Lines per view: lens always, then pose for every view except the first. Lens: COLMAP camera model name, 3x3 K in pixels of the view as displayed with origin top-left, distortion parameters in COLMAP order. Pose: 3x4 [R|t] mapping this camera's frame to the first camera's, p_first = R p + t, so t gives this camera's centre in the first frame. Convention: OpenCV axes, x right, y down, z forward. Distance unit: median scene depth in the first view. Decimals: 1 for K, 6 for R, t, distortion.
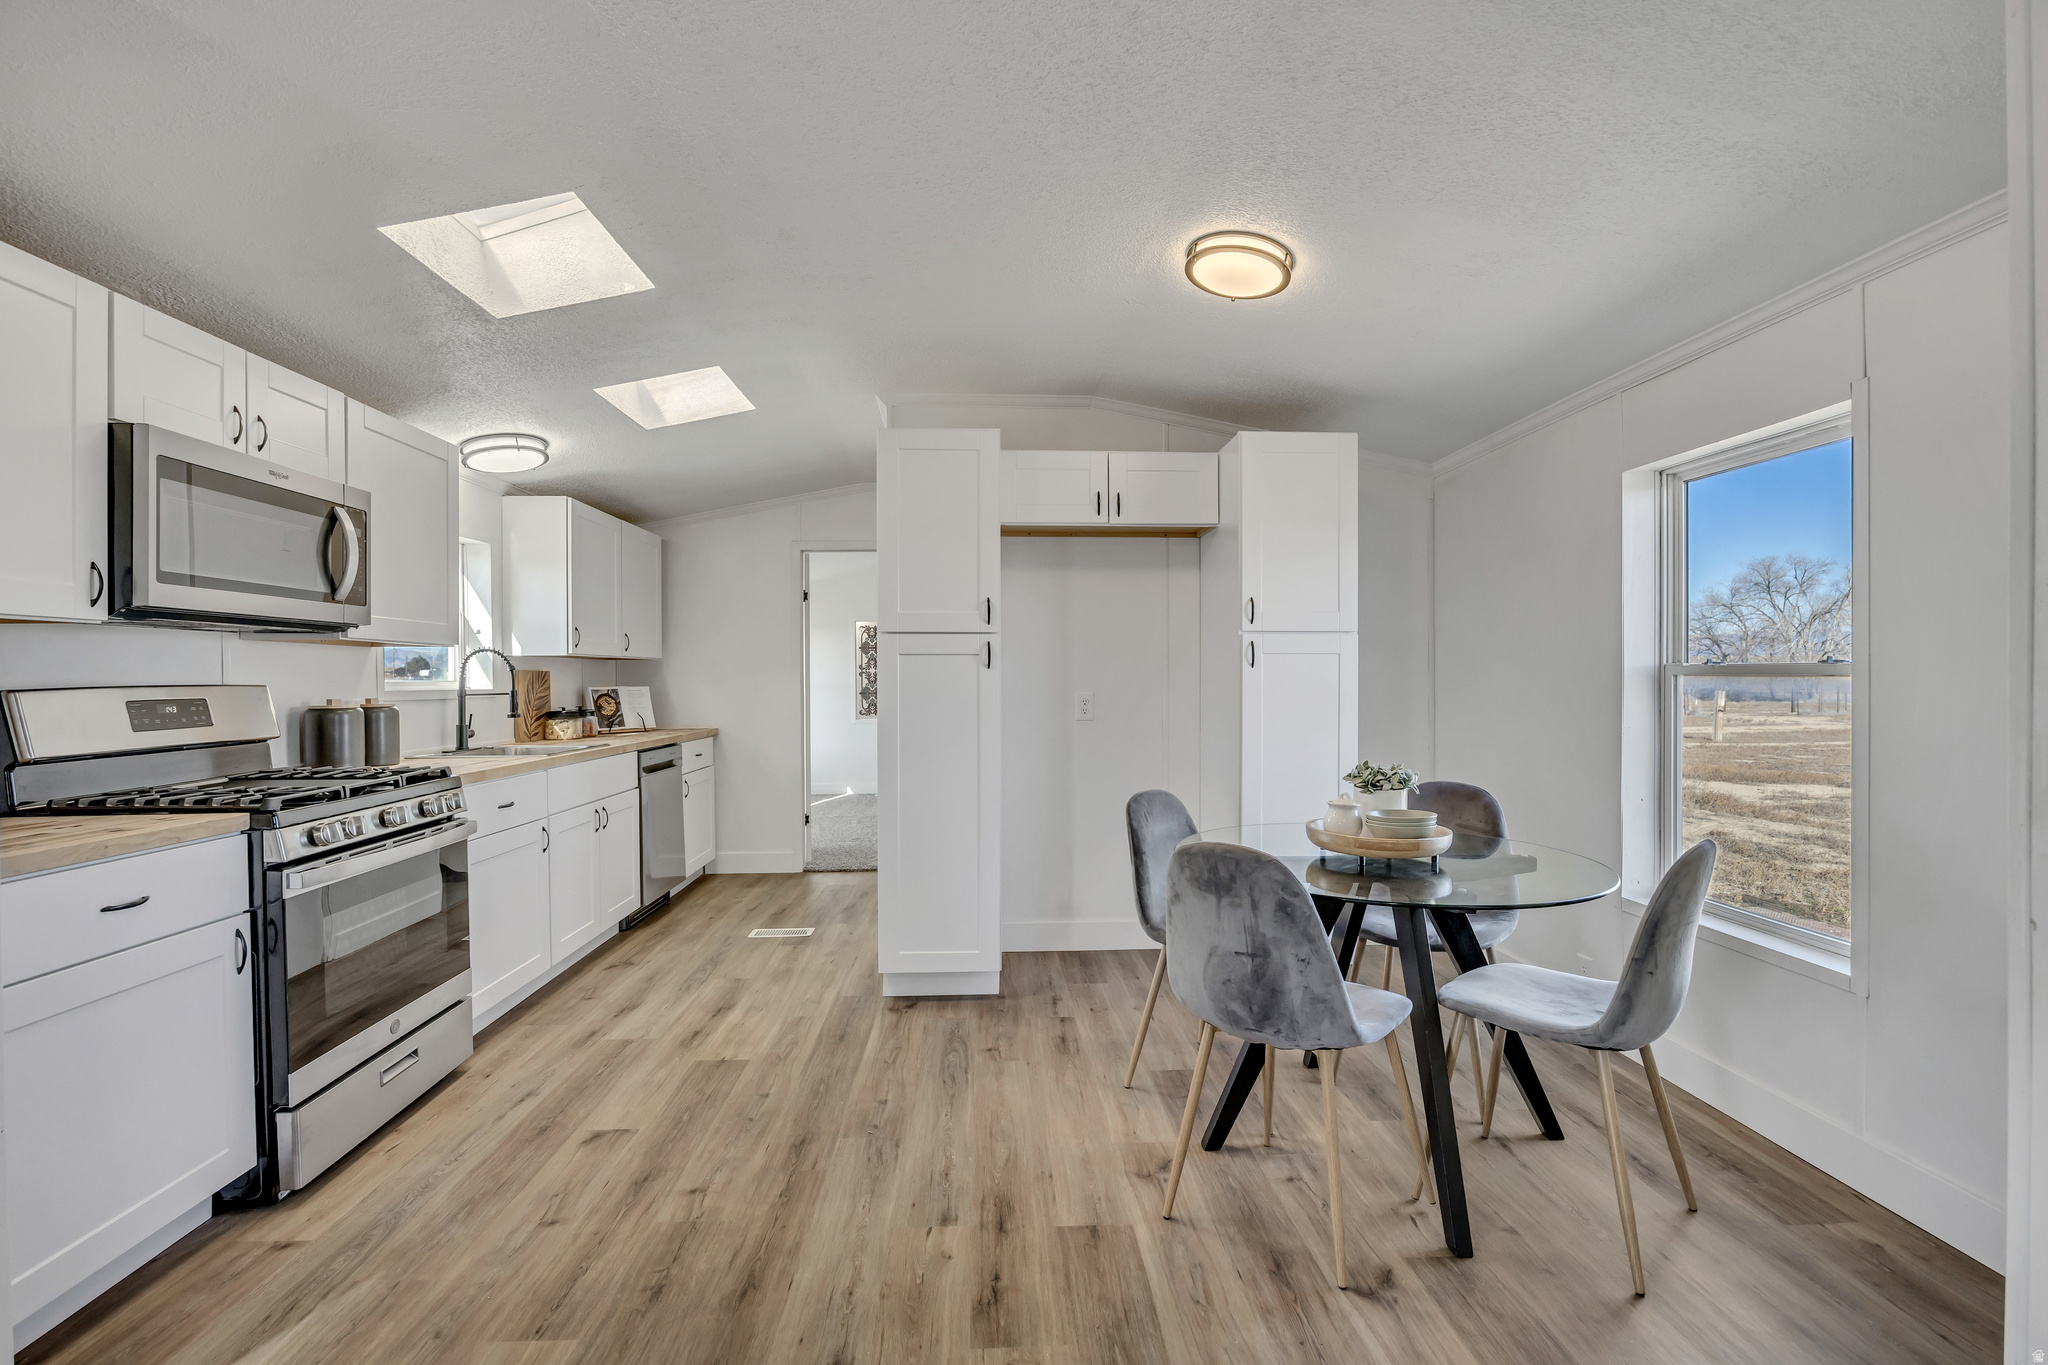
lens RADIAL K [[895.3, 0, 1028.4], [0, 895.3, 678.5], [0, 0, 1]] dist [-0.017046, 0.001934]
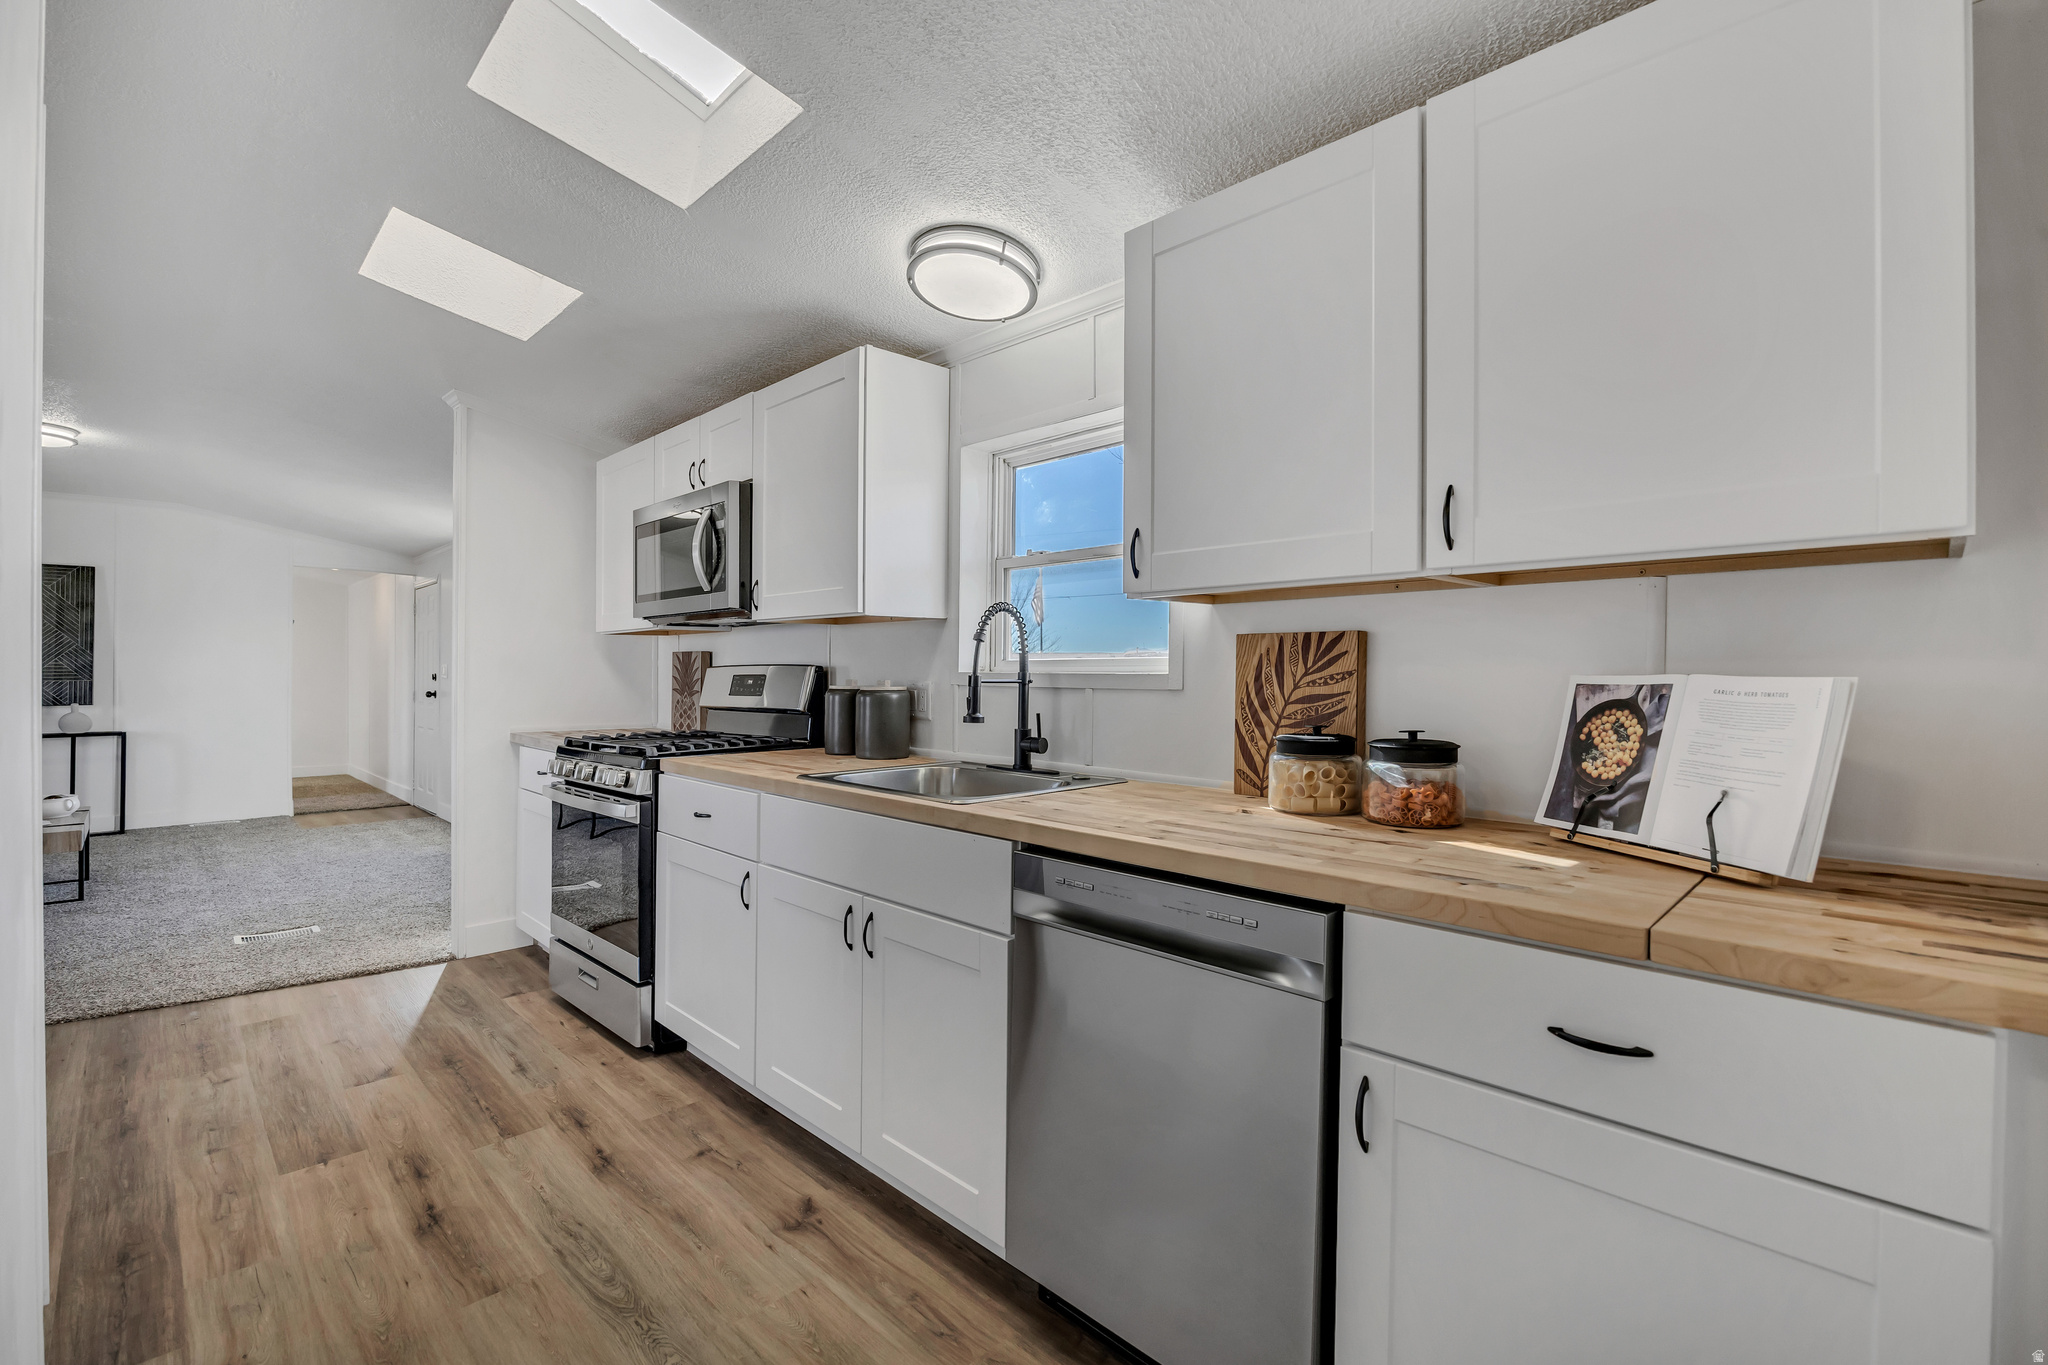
lens RADIAL K [[895.3, 0, 1013.4], [0, 895.3, 661.8], [0, 0, 1]] dist [-0.017046, 0.001934]
pose [[-0.746198, 0.002305, -0.665720, -0.234551], [0.006493, 0.999972, -0.003816, 0.007843], [0.665692, -0.007170, -0.746192, 1.628908]]
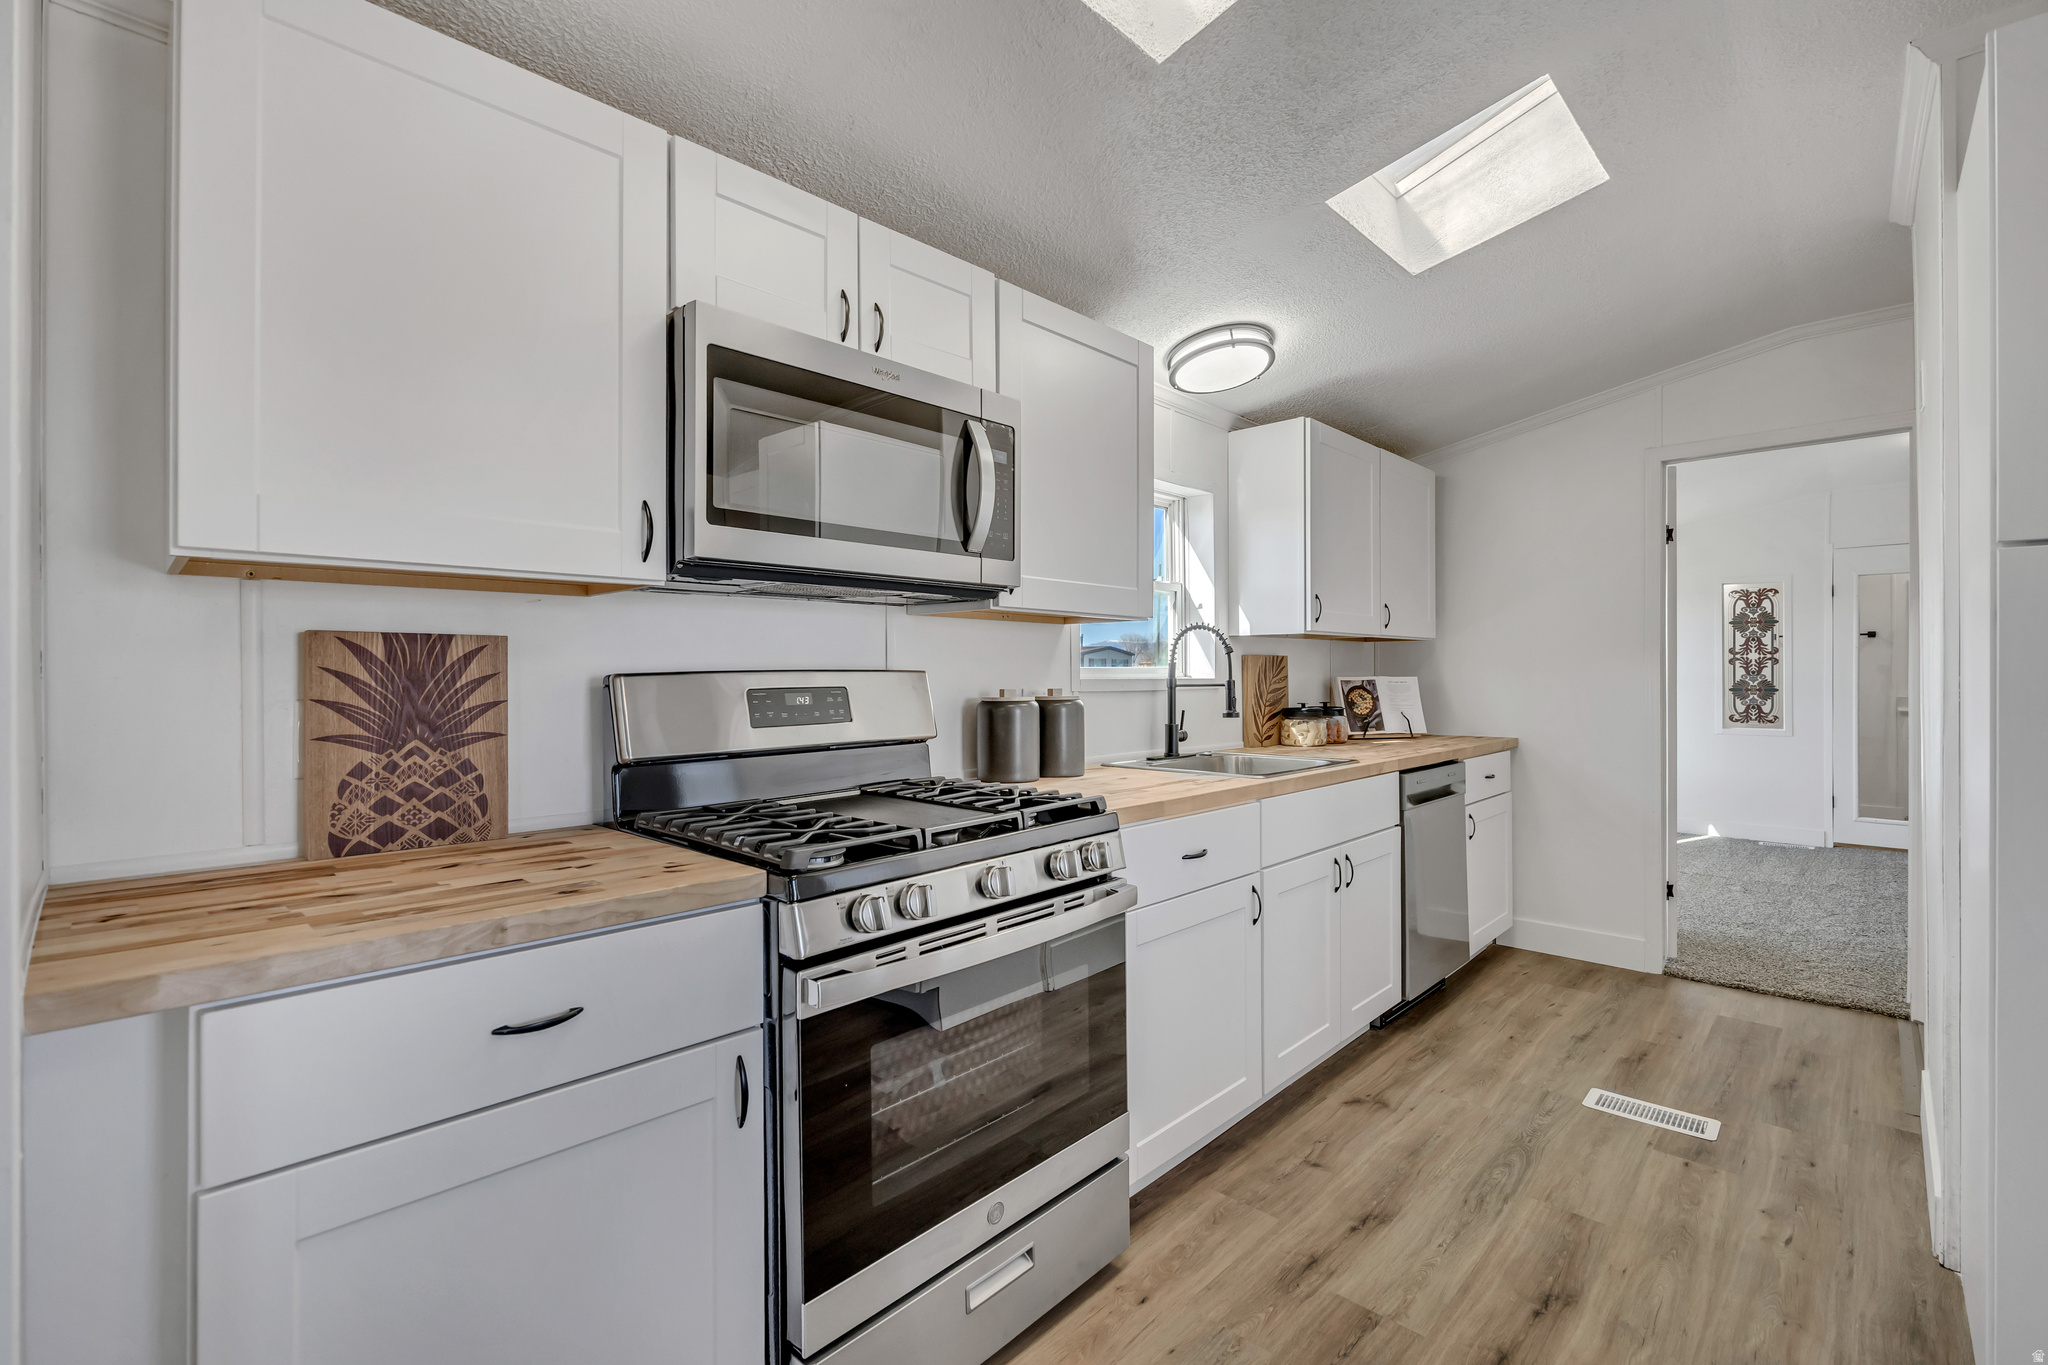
lens RADIAL K [[895.3, 0, 1007.1], [0, 895.3, 680.7], [0, 0, 1]] dist [-0.017046, 0.001934]
pose [[0.671937, 0.008565, -0.740559, -0.173402], [0.000191, 0.999931, 0.011739, 0.005664], [0.740608, -0.008029, 0.671889, 0.410698]]
